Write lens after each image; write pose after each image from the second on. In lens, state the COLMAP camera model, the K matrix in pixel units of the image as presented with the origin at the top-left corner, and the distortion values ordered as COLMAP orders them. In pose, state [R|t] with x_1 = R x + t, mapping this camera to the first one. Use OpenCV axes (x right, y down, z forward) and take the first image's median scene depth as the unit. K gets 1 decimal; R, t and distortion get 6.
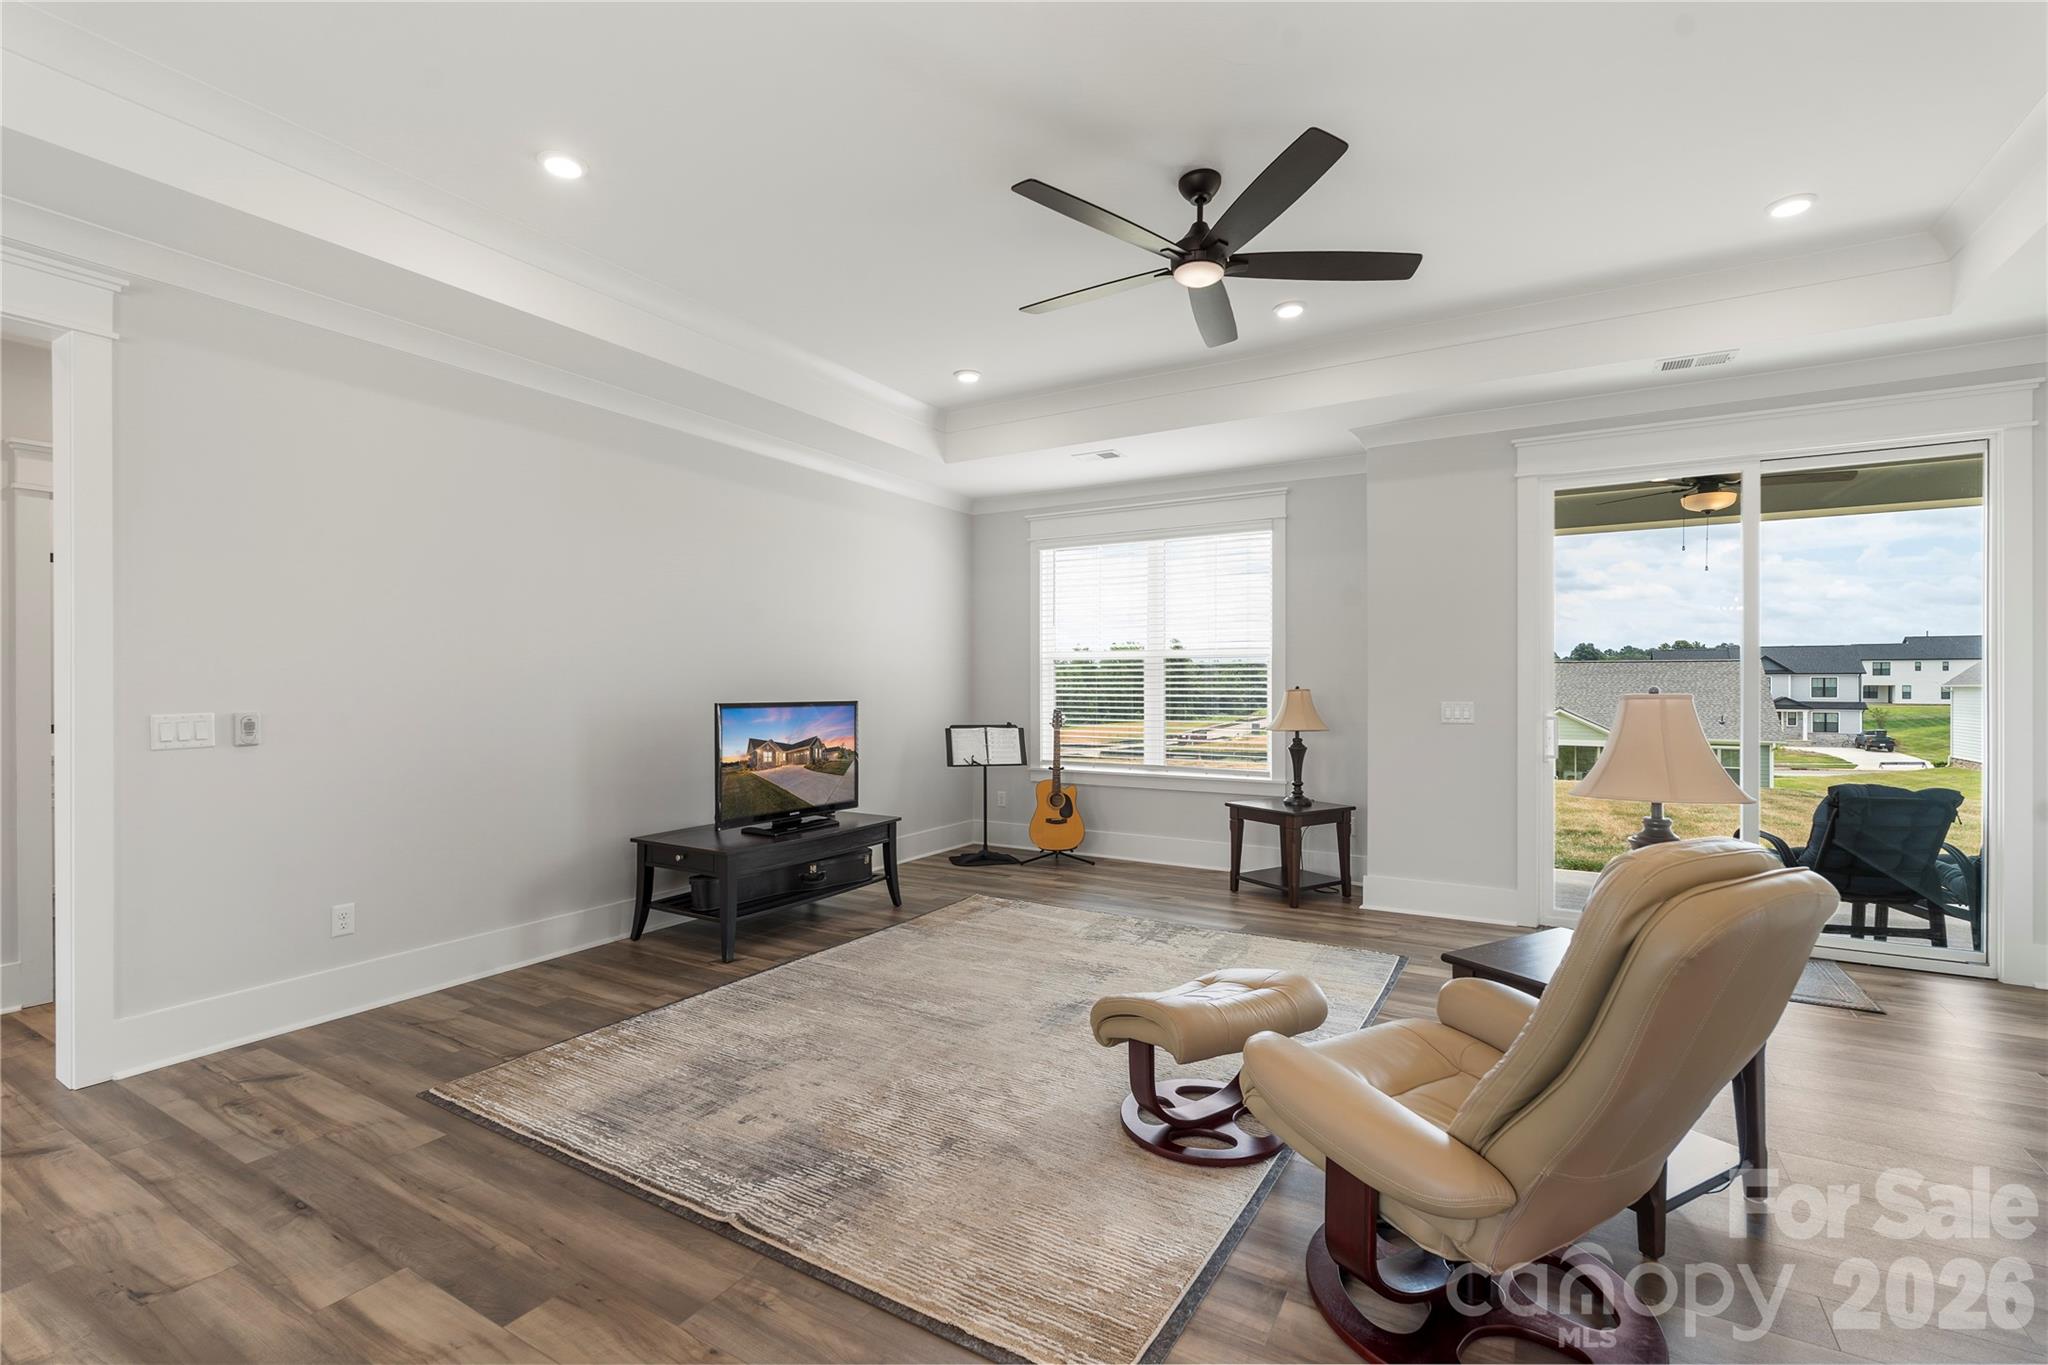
lens RADIAL K [[900.9, 0, 1034.3], [0, 900.9, 684.0], [0, 0, 1]] dist [-0.002786, -0.000374]
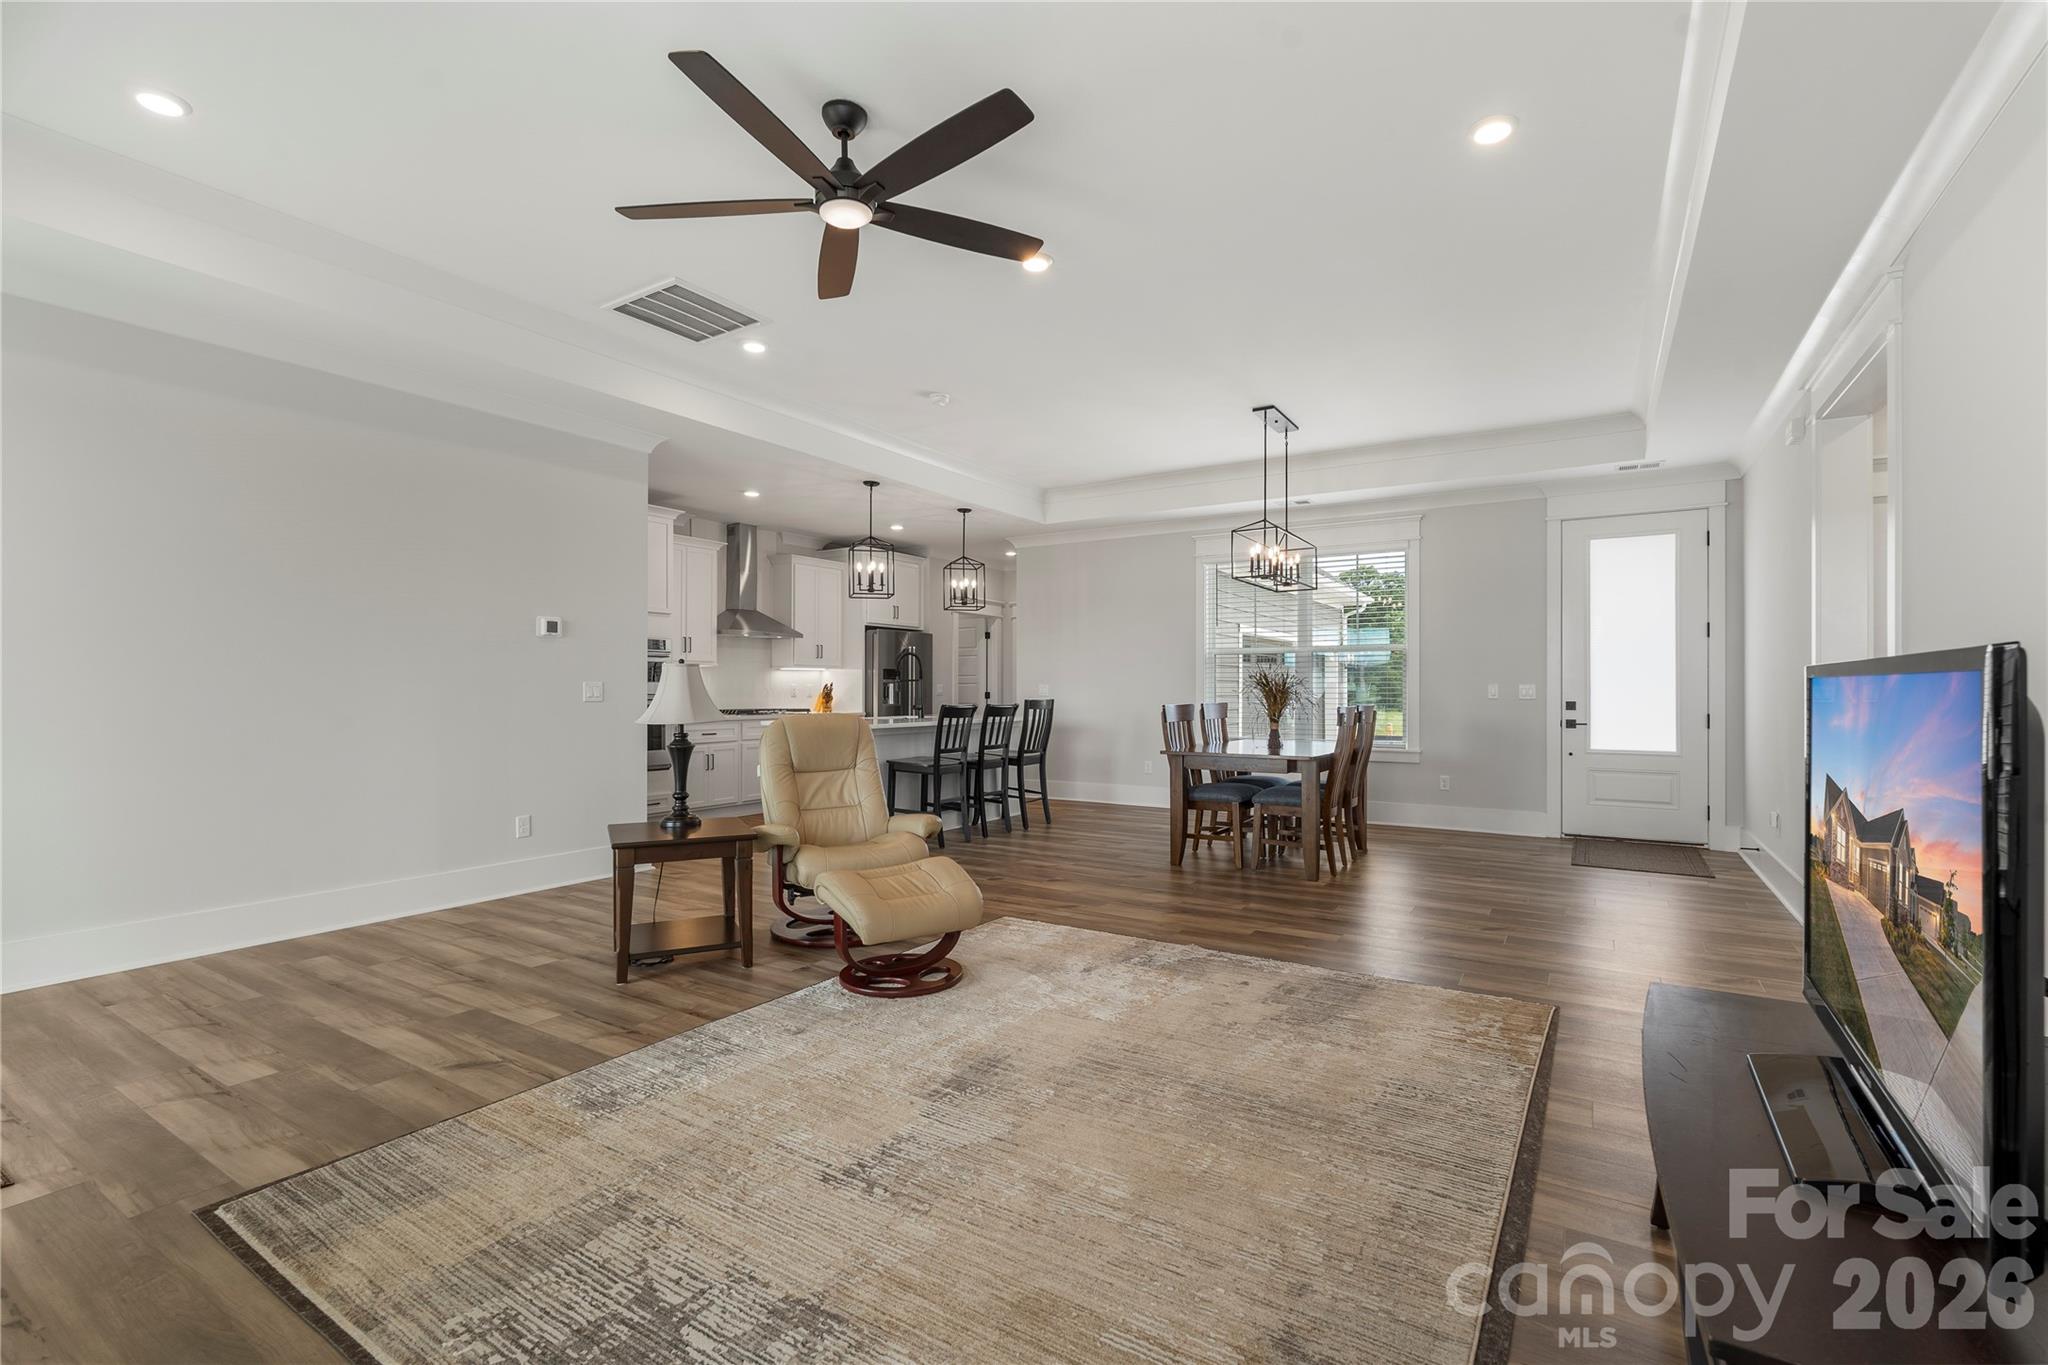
lens RADIAL K [[899.8, 0, 1031.0], [0, 899.8, 686.6], [0, 0, 1]] dist [-0.000448, -0.000196]
pose [[-0.999296, -0.002156, 0.037451, -0.029492], [-0.002249, 0.999994, -0.002440, 0.028197], [-0.037446, -0.002523, -0.999295, 1.295246]]
